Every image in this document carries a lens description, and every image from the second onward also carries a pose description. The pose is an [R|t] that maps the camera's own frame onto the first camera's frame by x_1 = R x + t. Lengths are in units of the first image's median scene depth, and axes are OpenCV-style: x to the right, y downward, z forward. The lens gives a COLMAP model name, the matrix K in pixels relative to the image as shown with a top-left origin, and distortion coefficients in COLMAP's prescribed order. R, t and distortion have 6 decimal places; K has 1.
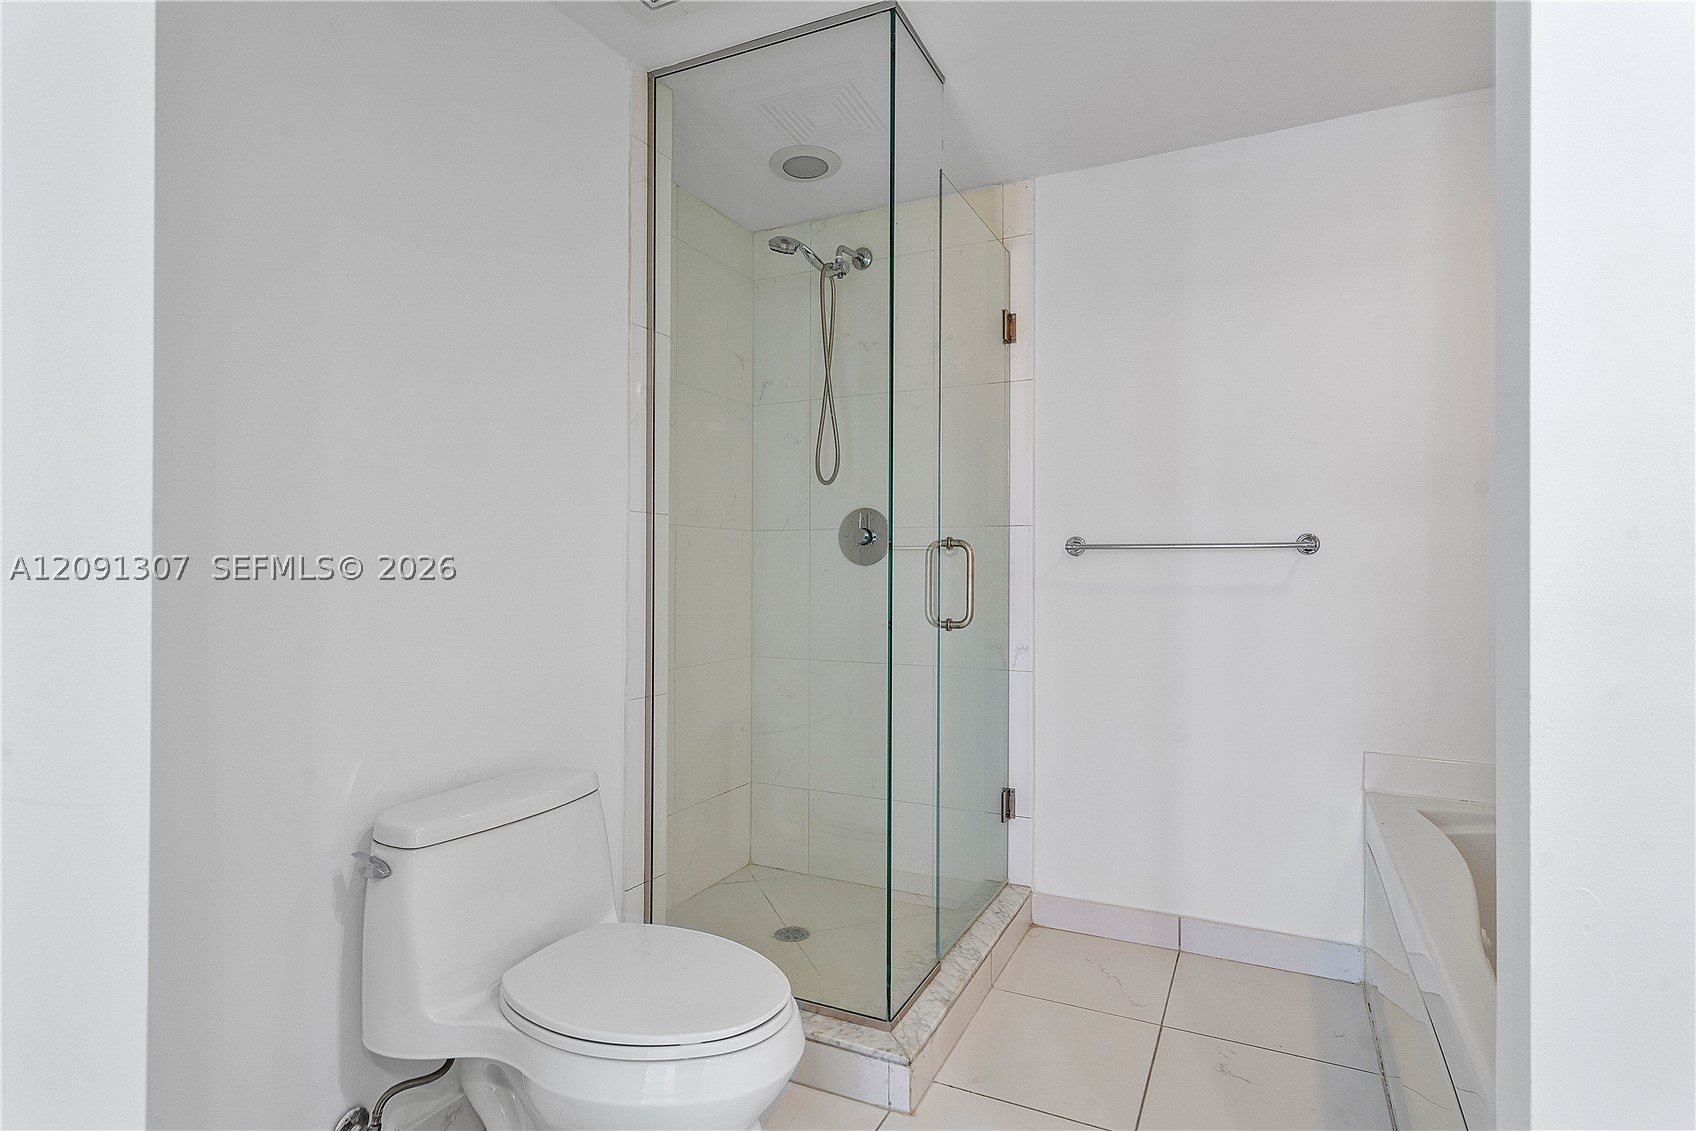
lens RADIAL K [[862.5, 0, 847.5], [0, 862.5, 561.2], [0, 0, 1]] dist [-0.001487, -0.000089]
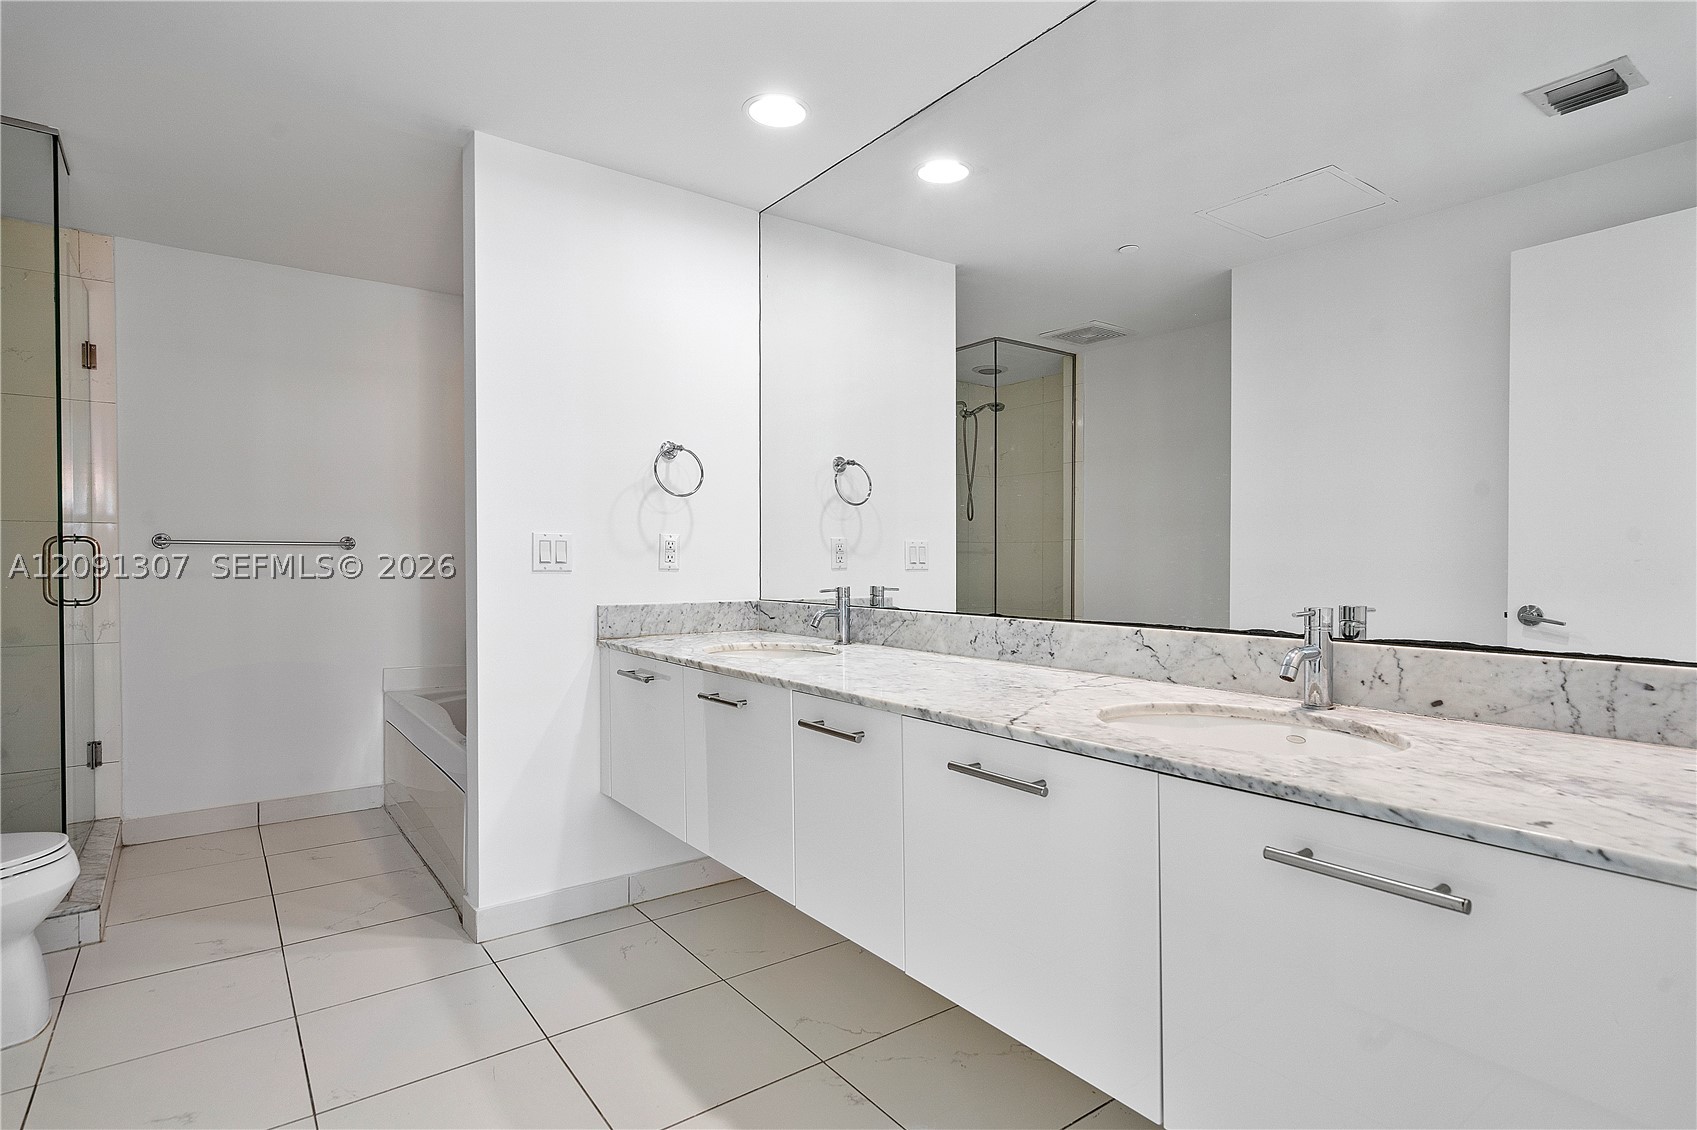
lens RADIAL K [[876.4, 0, 865.3], [0, 876.4, 573.1], [0, 0, 1]] dist [0.000954, 0.001358]
pose [[0.455312, -0.014404, 0.890215, -0.423053], [-0.002214, 0.999848, 0.017311, 0.004866], [-0.890329, -0.009852, 0.455211, -0.525207]]
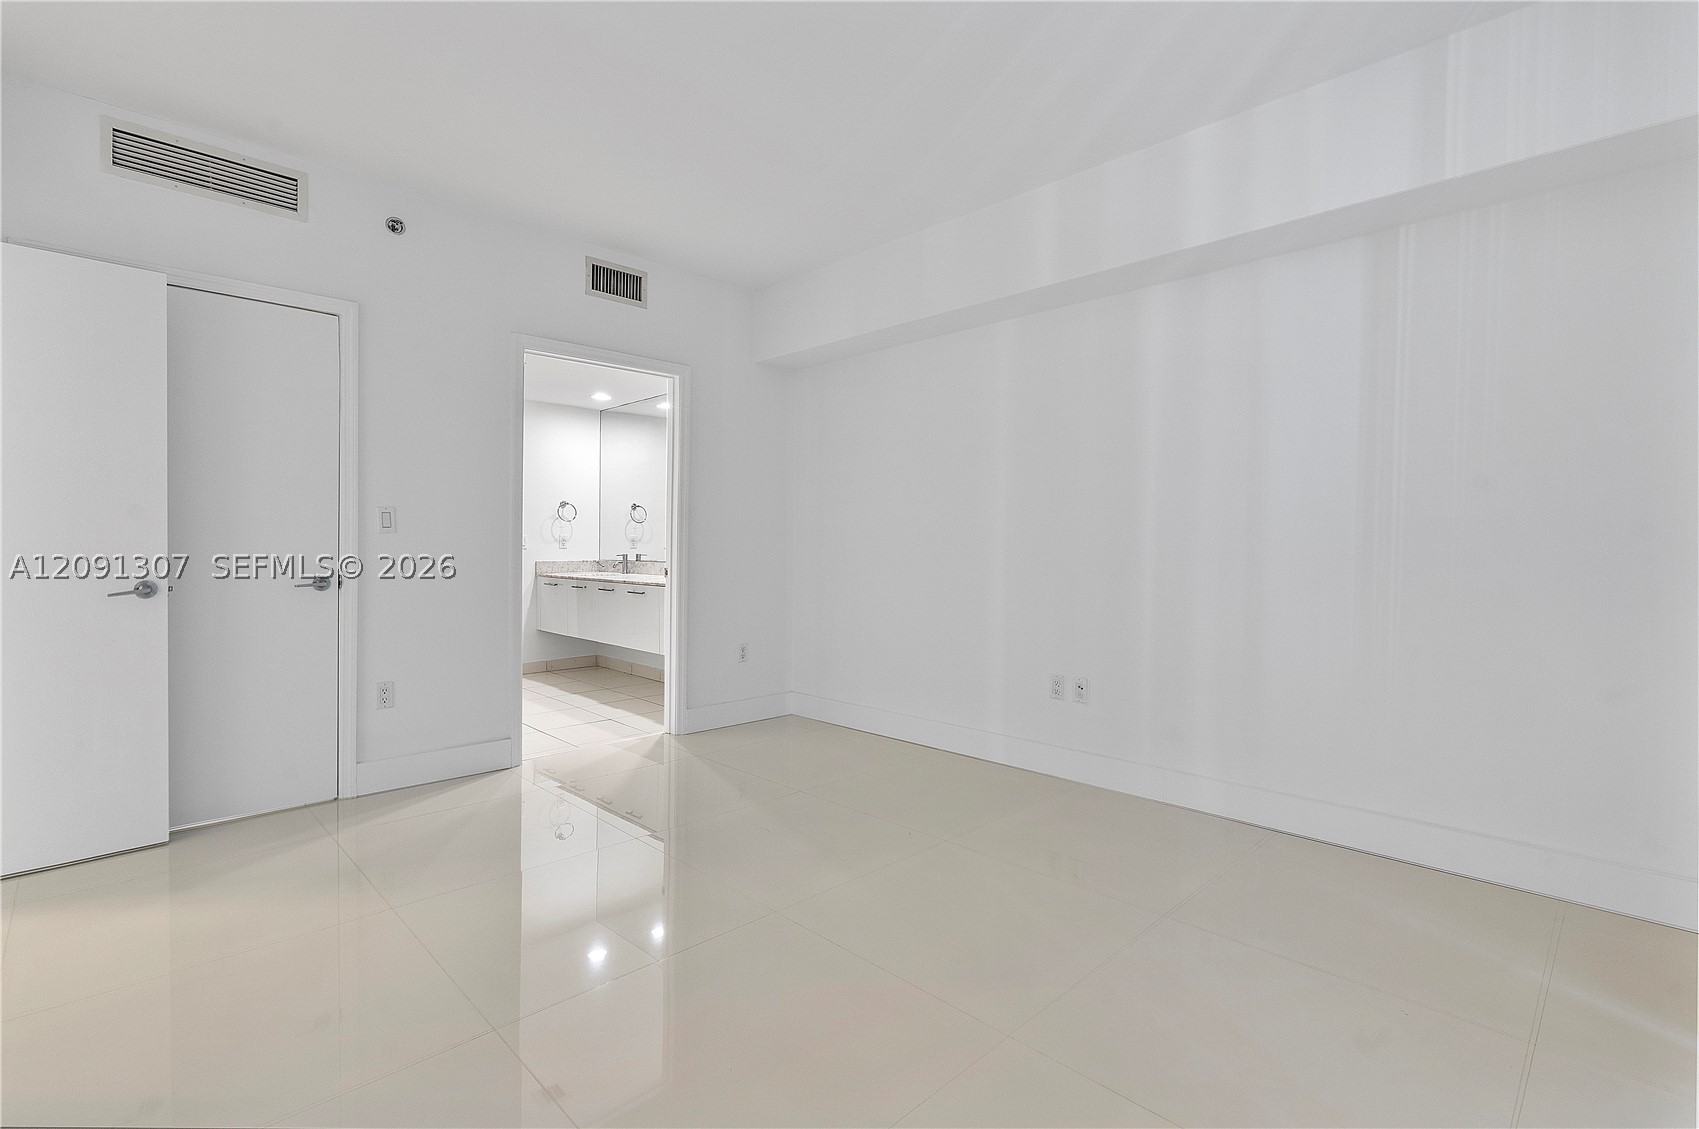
lens RADIAL K [[792.3, 0, 849.5], [0, 792.3, 564.5], [0, 0, 1]] dist [0.001645, 0.000673]
pose [[0.334831, -0.031550, 0.941750, -1.737412], [-0.006663, 0.999335, 0.035849, -0.027254], [-0.942255, -0.018278, 0.334398, -1.598182]]
